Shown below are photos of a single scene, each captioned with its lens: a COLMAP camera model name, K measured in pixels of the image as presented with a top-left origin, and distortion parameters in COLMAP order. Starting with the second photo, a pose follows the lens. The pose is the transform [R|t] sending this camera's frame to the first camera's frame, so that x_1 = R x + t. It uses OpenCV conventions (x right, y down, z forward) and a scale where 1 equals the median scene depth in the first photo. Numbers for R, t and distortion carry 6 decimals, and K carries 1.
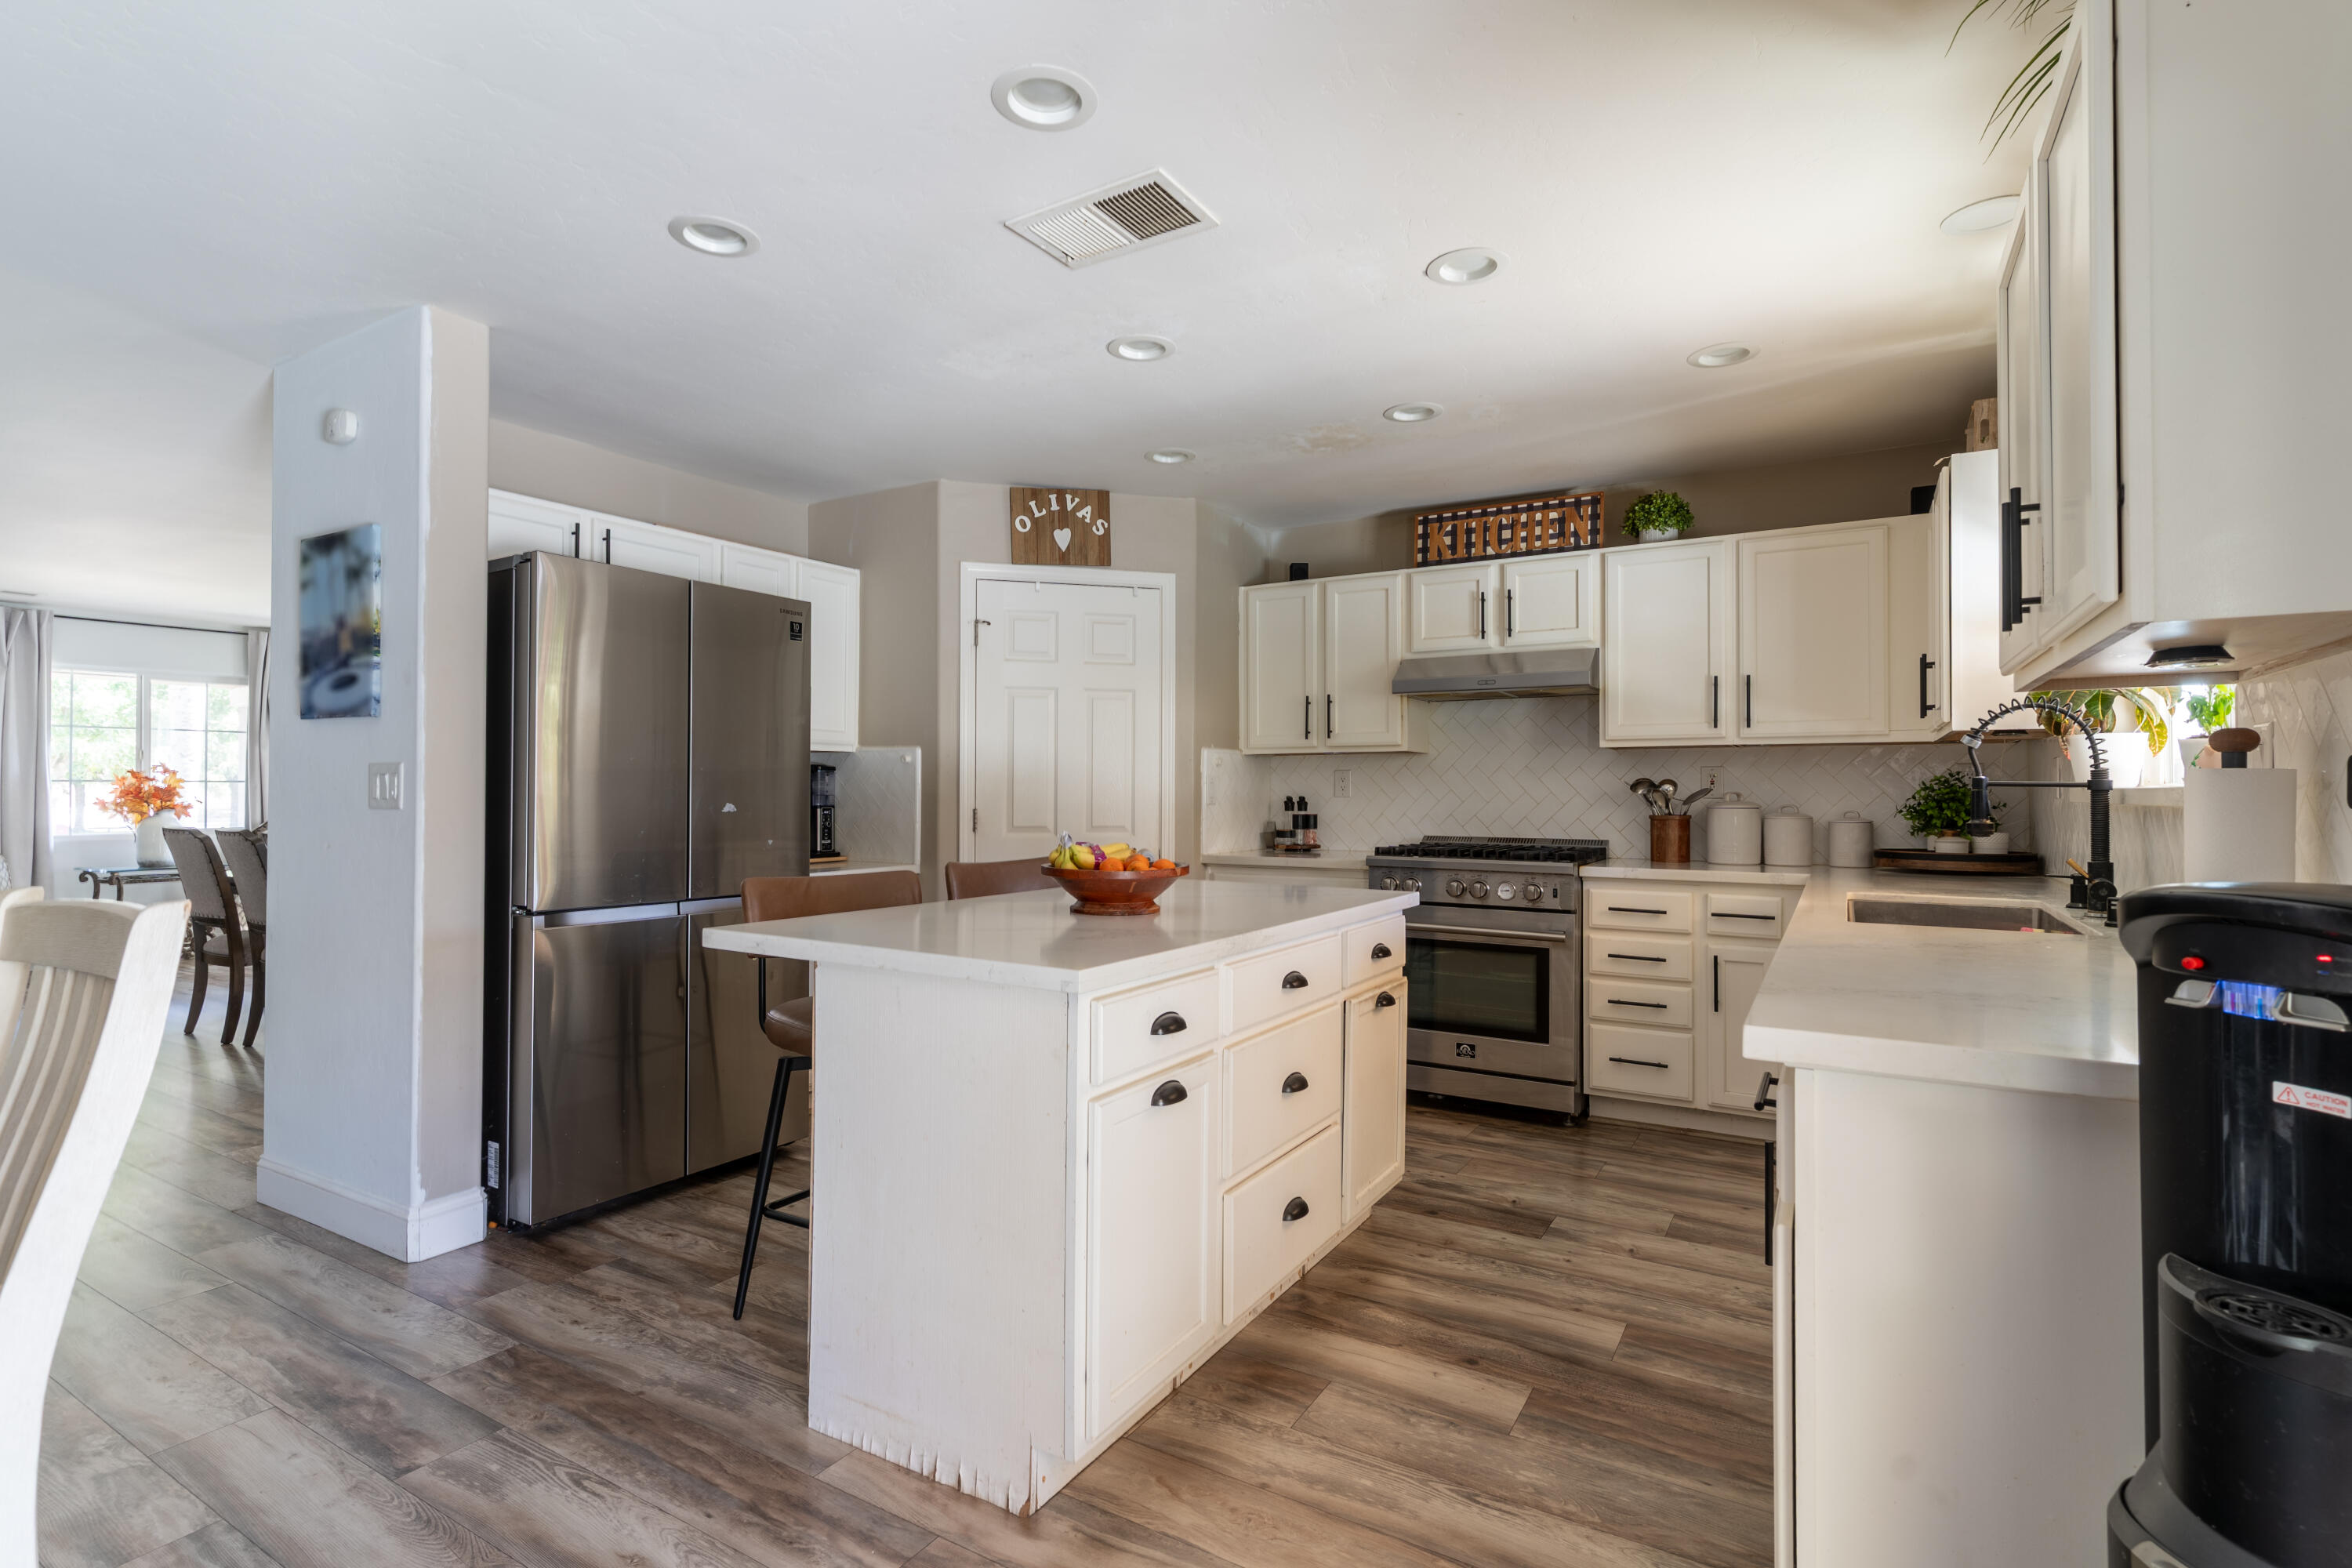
lens RADIAL K [[1123.1, 0, 1167.1], [0, 1123.1, 781.6], [0, 0, 1]] dist [0.003202, -0.000920]
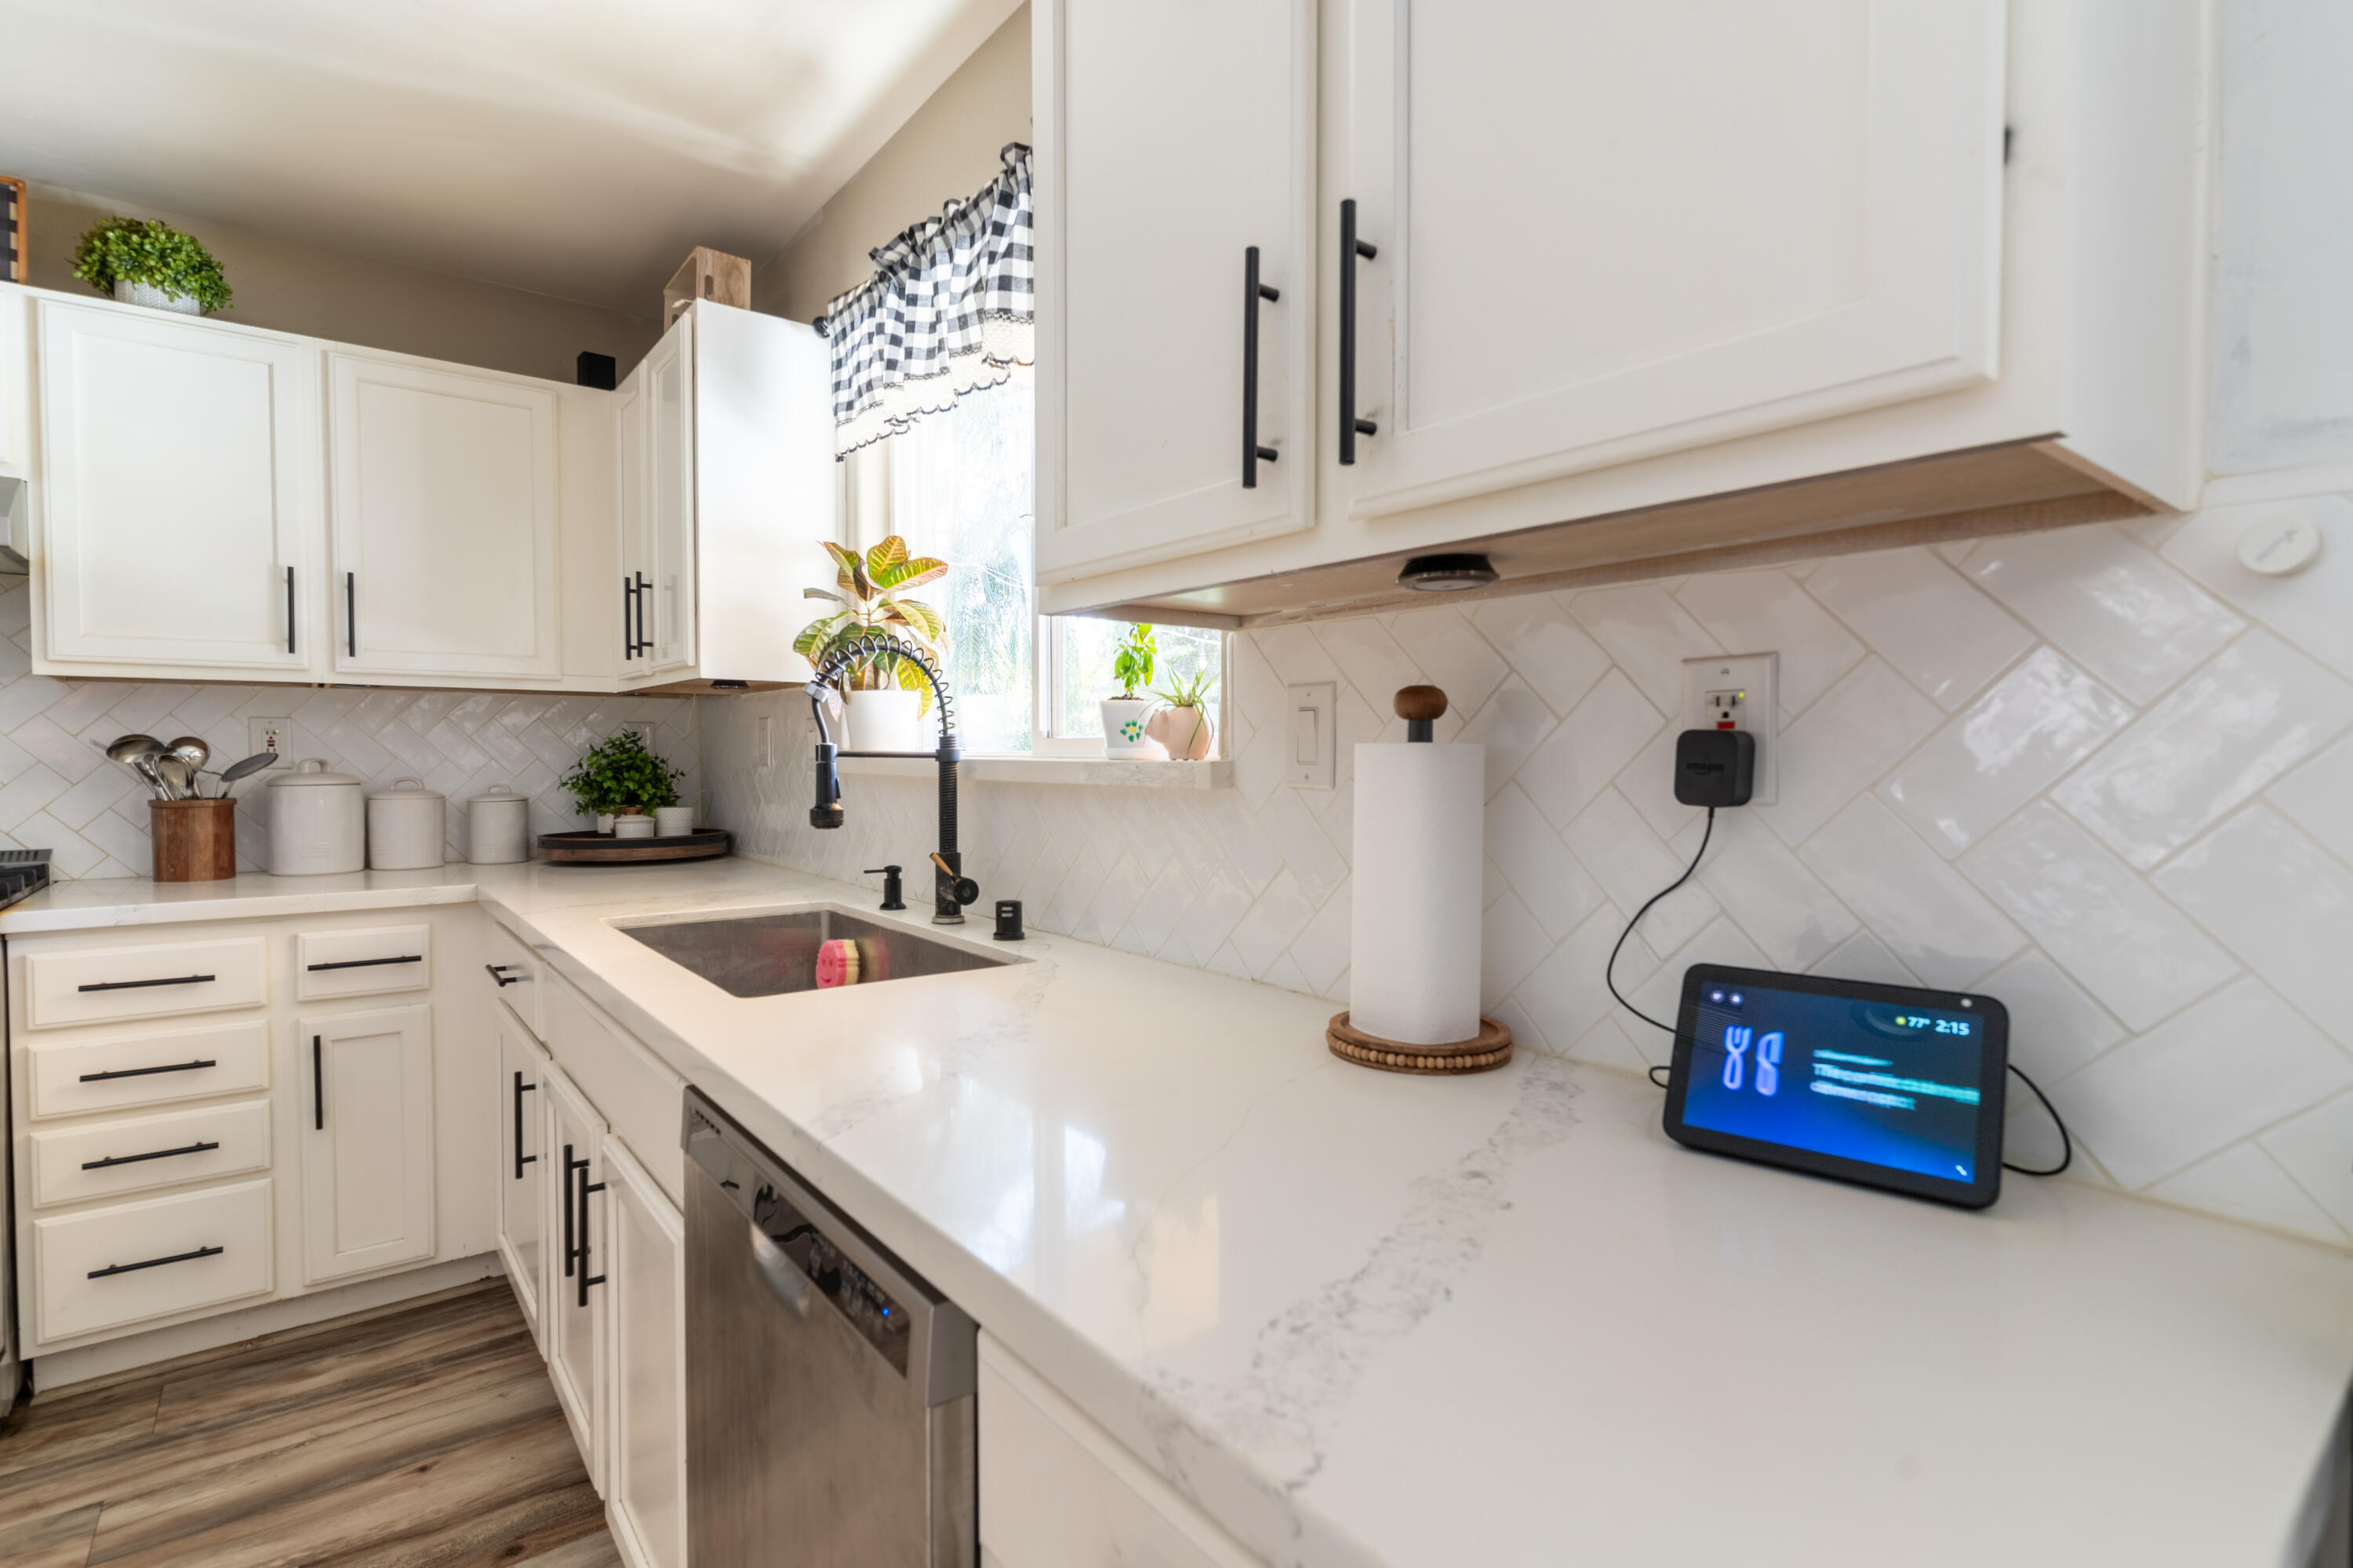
lens RADIAL K [[1123.6, 0, 1173.8], [0, 1123.6, 788.1], [0, 0, 1]] dist [0.003202, -0.000920]
pose [[0.355880, -0.030874, 0.934022, 0.090342], [-0.011204, 0.999241, 0.037299, -0.003188], [-0.934465, -0.023739, 0.355264, 0.340927]]
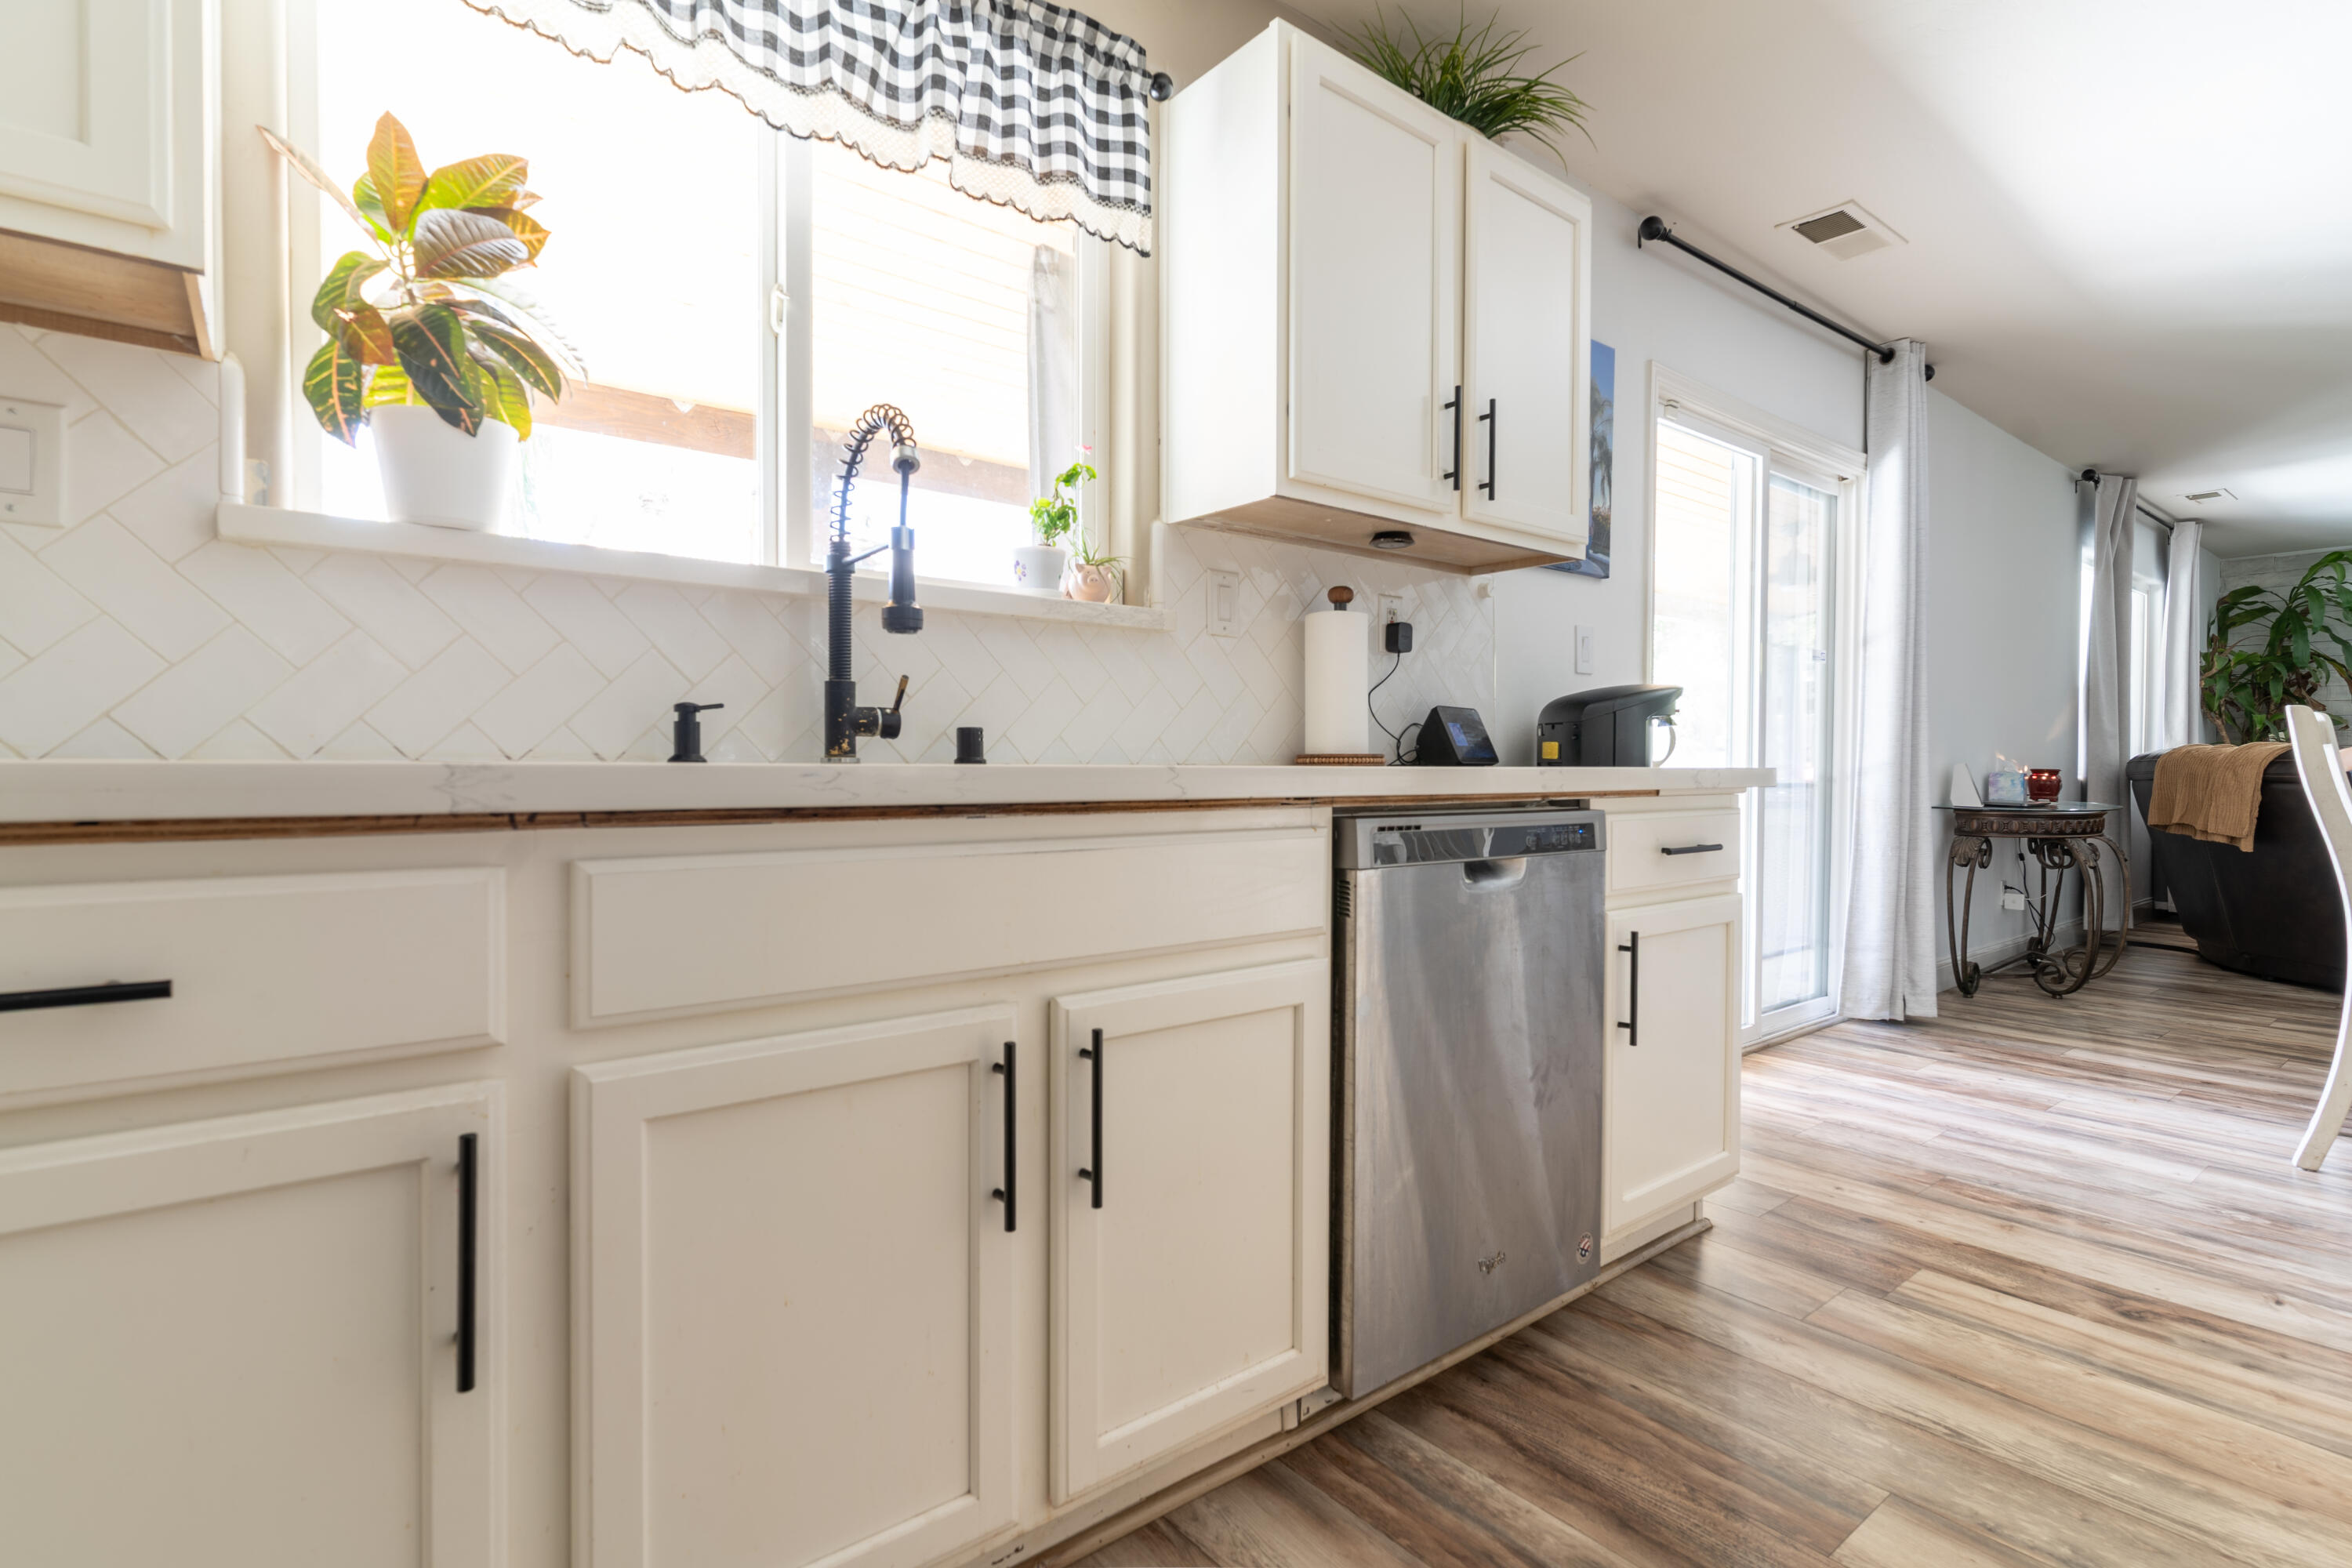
lens RADIAL K [[1123.1, 0, 1171.5], [0, 1123.1, 780.4], [0, 0, 1]] dist [0.003202, -0.000920]
pose [[-0.939069, -0.009393, 0.343601, 0.248577], [-0.008365, 0.999955, 0.004474, 0.074287], [-0.343628, 0.001327, -0.939105, 0.921479]]
